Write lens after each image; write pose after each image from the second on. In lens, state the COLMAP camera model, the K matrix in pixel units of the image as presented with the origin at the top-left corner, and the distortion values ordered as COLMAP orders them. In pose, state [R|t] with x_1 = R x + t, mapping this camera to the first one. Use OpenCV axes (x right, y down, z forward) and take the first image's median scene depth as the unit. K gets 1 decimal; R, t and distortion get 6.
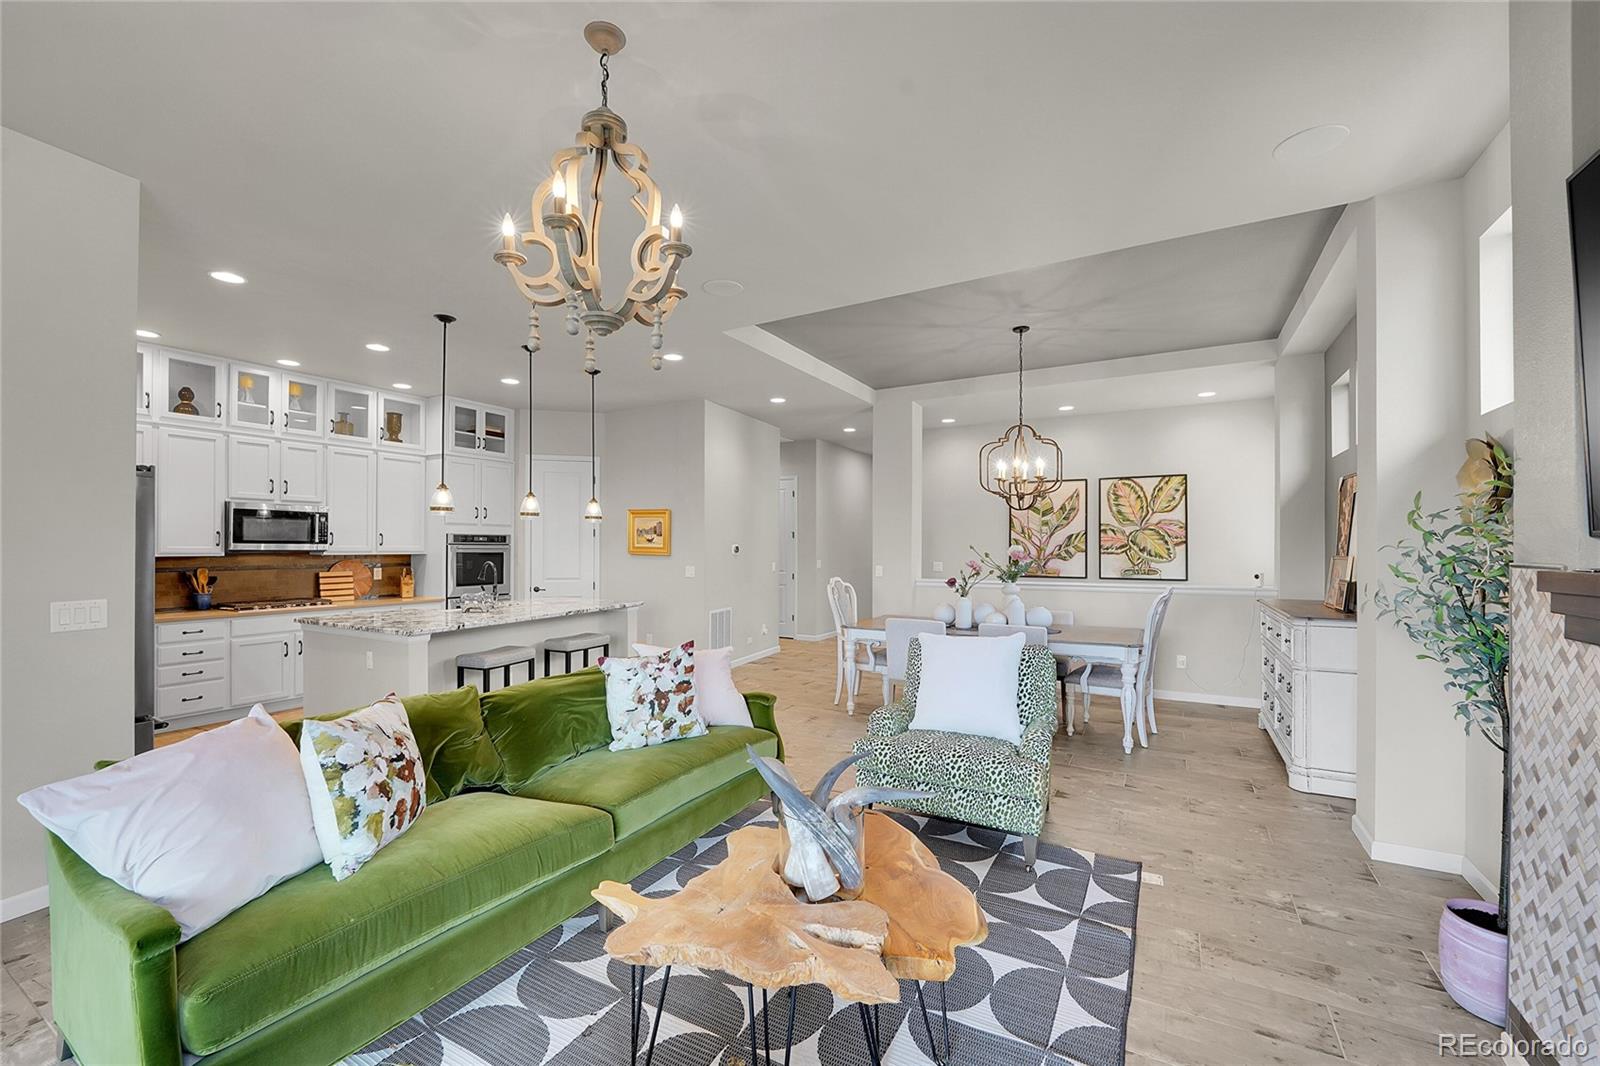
lens RADIAL K [[642.5, 0, 790.3], [0, 642.5, 539.5], [0, 0, 1]] dist [-0.010971, -0.000693]
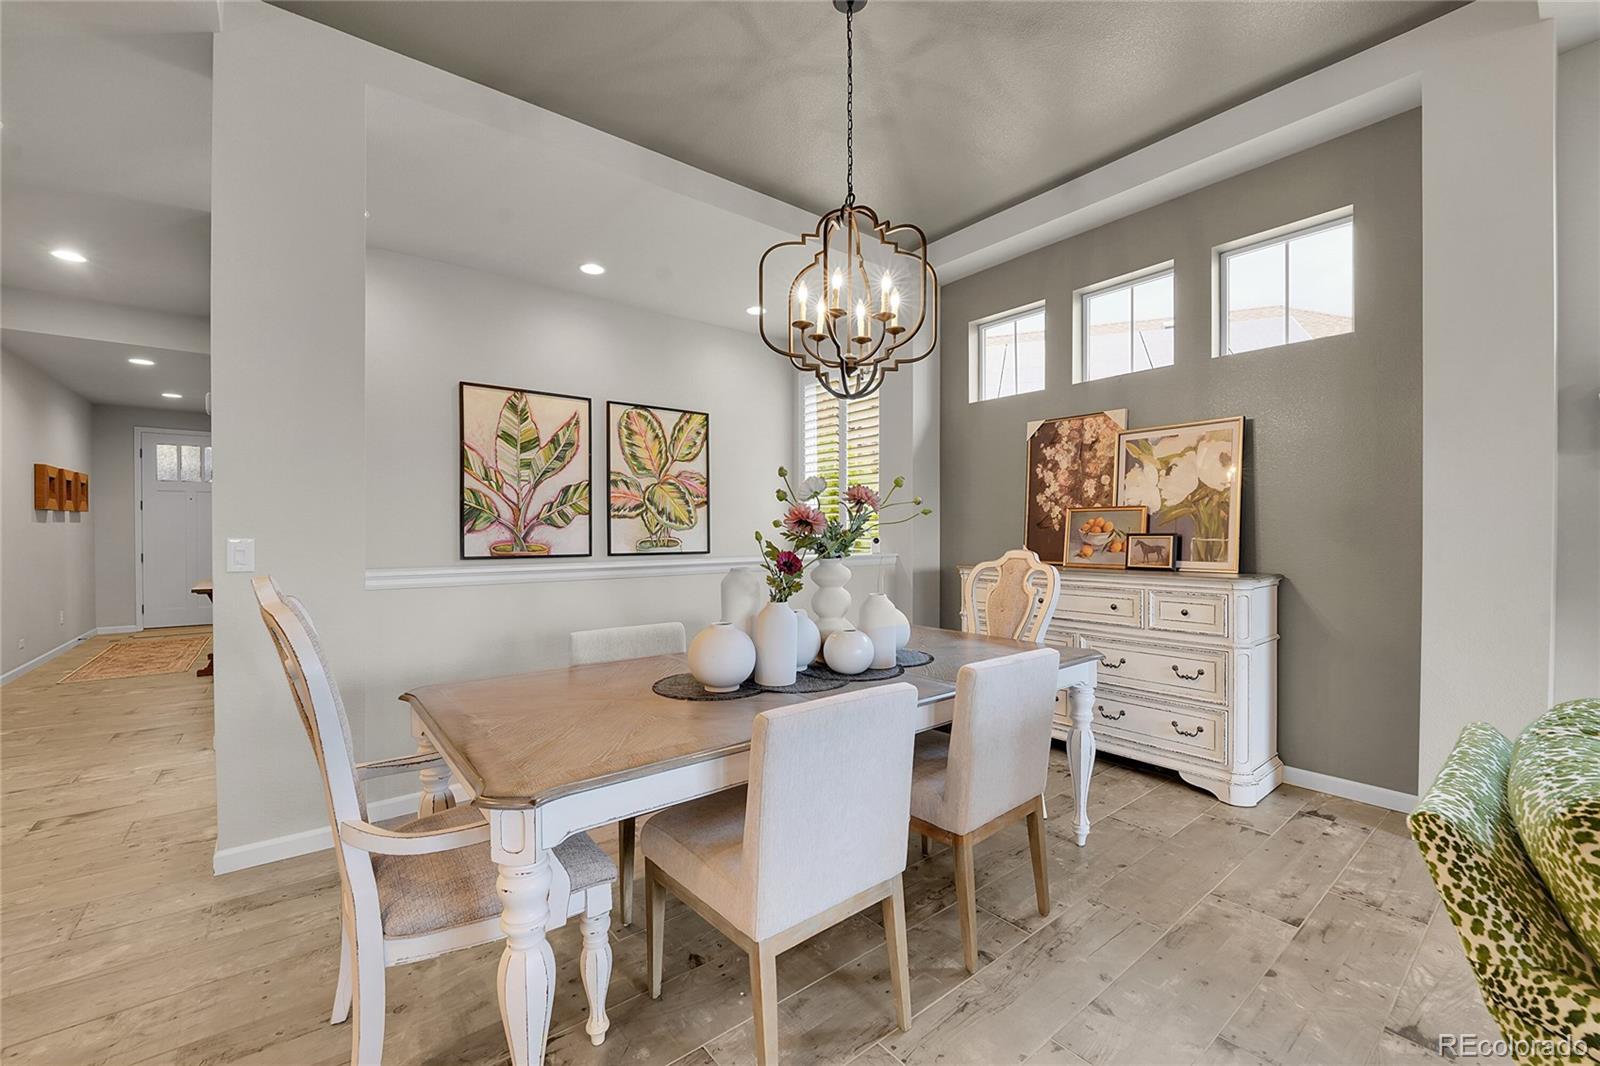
lens RADIAL K [[642.5, 0, 790.3], [0, 642.5, 539.5], [0, 0, 1]] dist [-0.010971, -0.000693]
pose [[0.373685, -0.012888, 0.927466, -0.052635], [-0.007577, 0.999828, 0.016946, 0.032962], [-0.927525, -0.013360, 0.373523, 0.599034]]
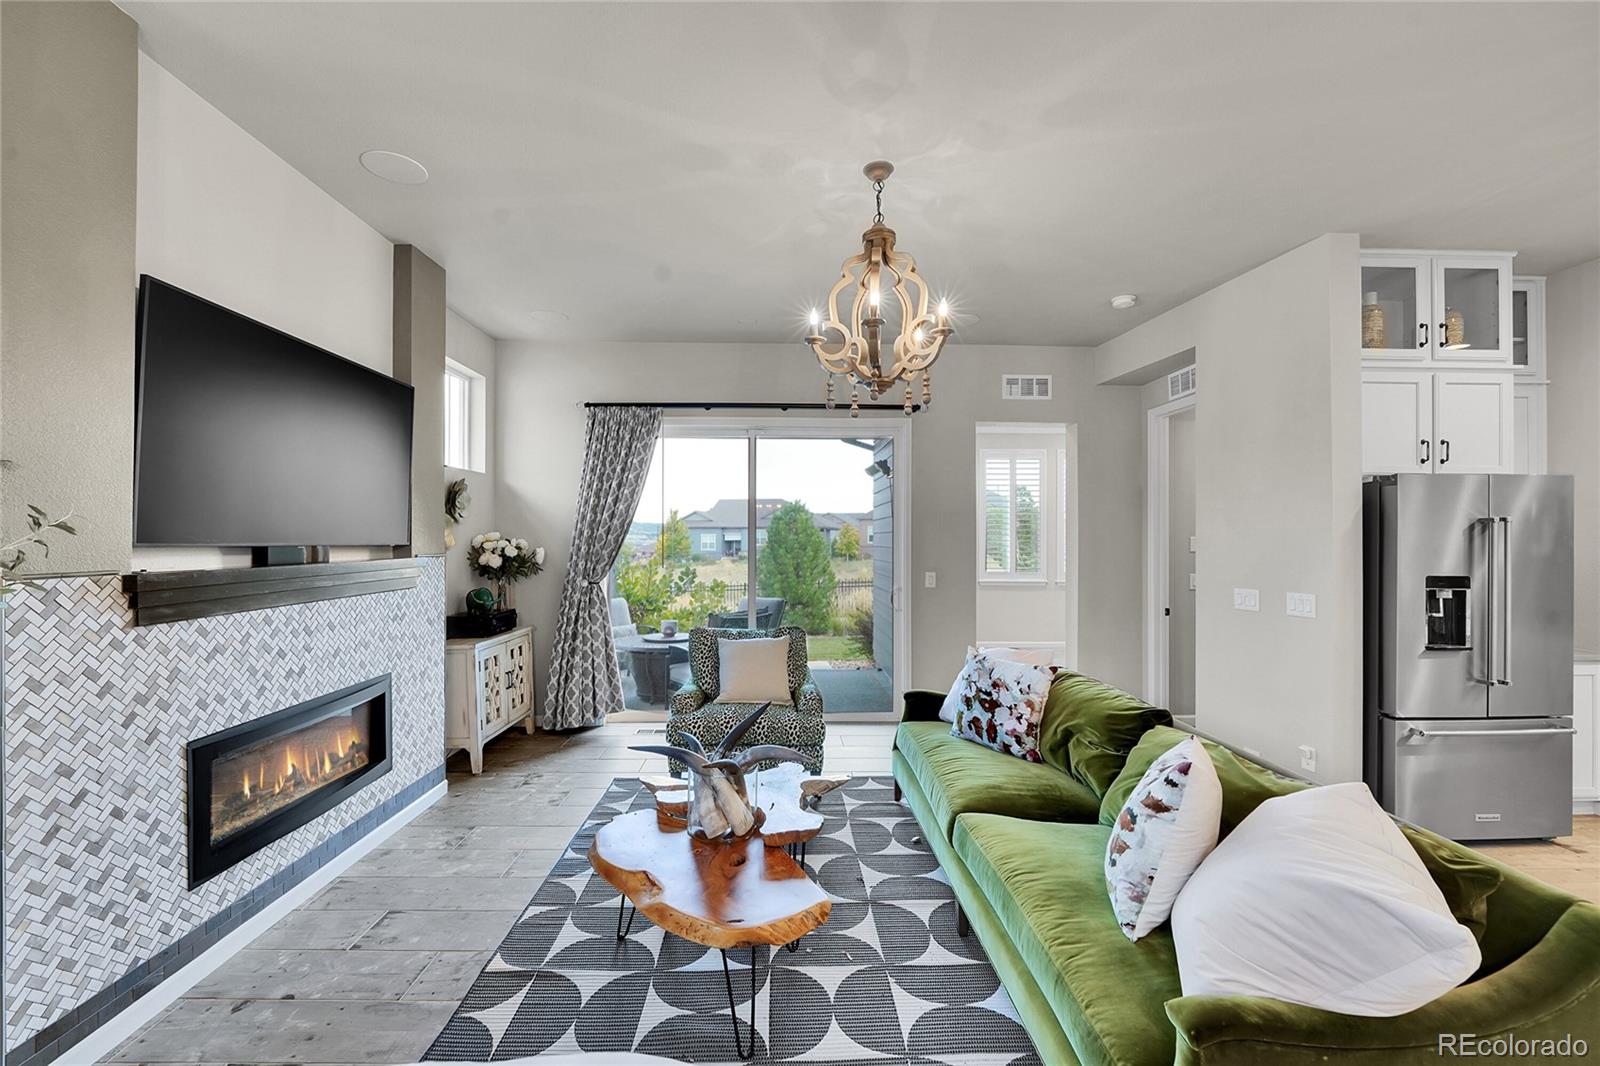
lens RADIAL K [[642.5, 0, 790.3], [0, 642.5, 539.5], [0, 0, 1]] dist [-0.010971, -0.000693]
pose [[-0.856664, -0.003789, -0.515862, 0.145745], [0.003049, 0.999918, -0.012408, -0.000017], [0.515866, -0.012203, -0.856582, 0.537152]]
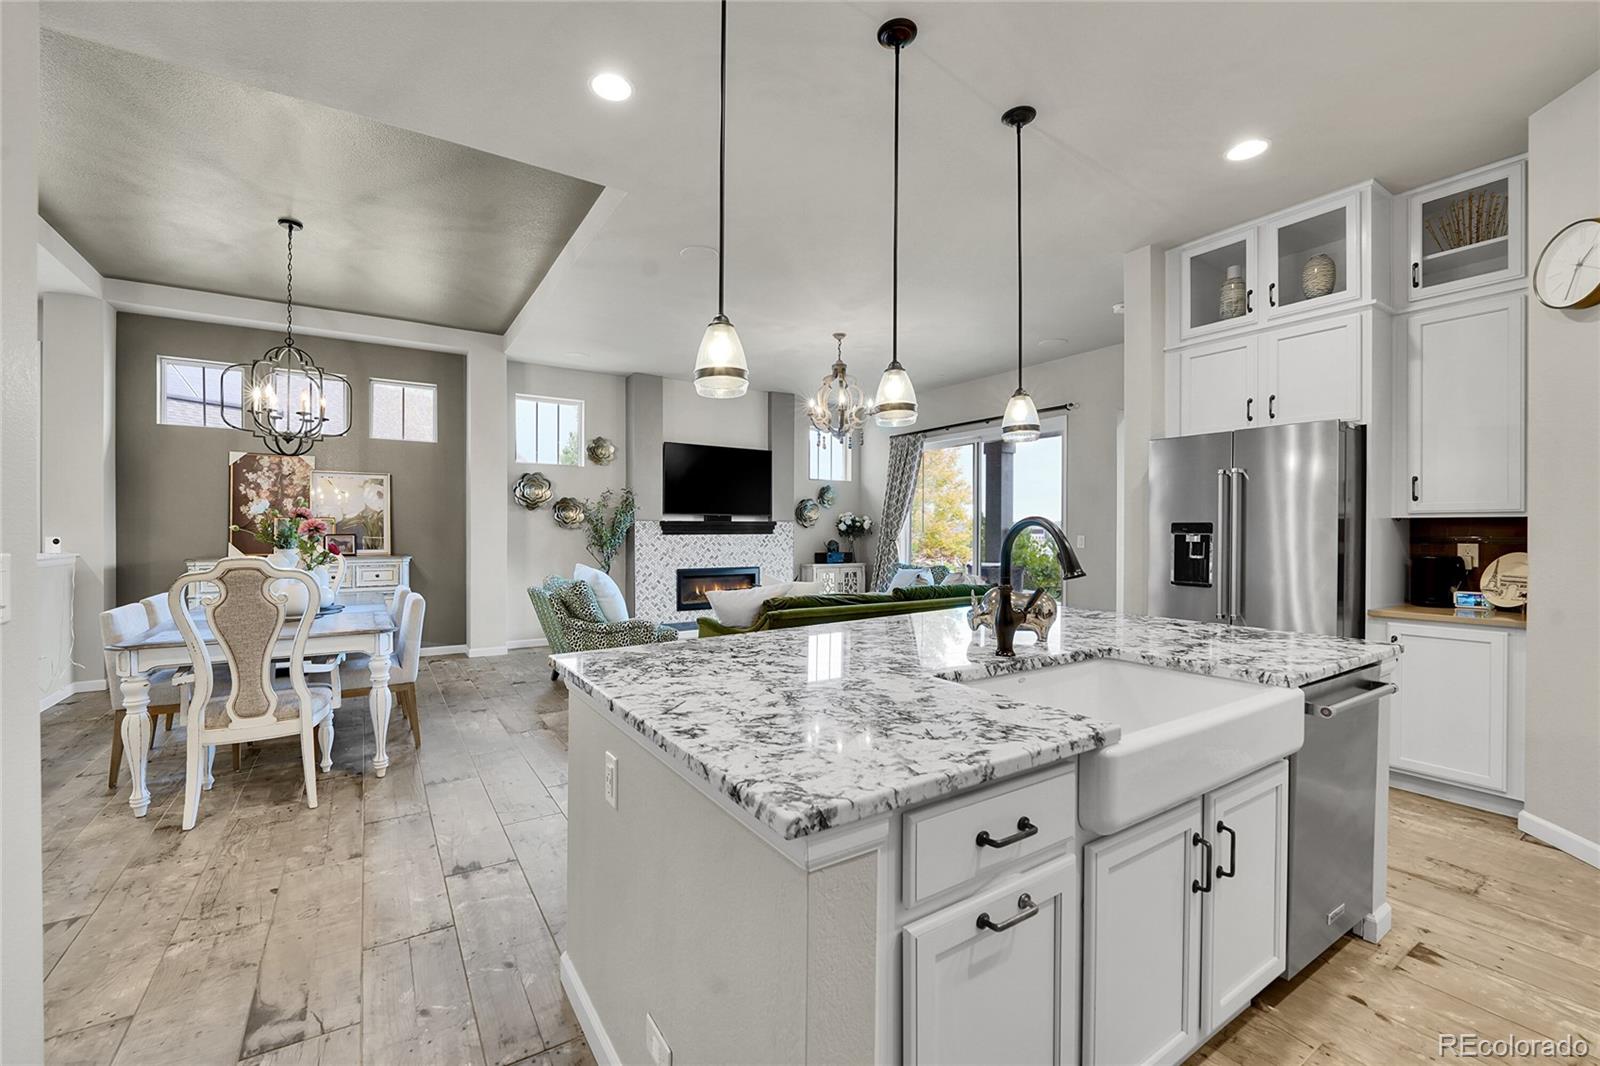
lens RADIAL K [[641.2, 0, 775.3], [0, 641.2, 535.9], [0, 0, 1]] dist [-0.013149, -0.000091]
pose [[-0.886387, -0.007421, 0.462886, -0.357887], [-0.010248, 0.999941, -0.003594, 0.033951], [-0.462832, -0.007930, -0.886410, 0.966692]]
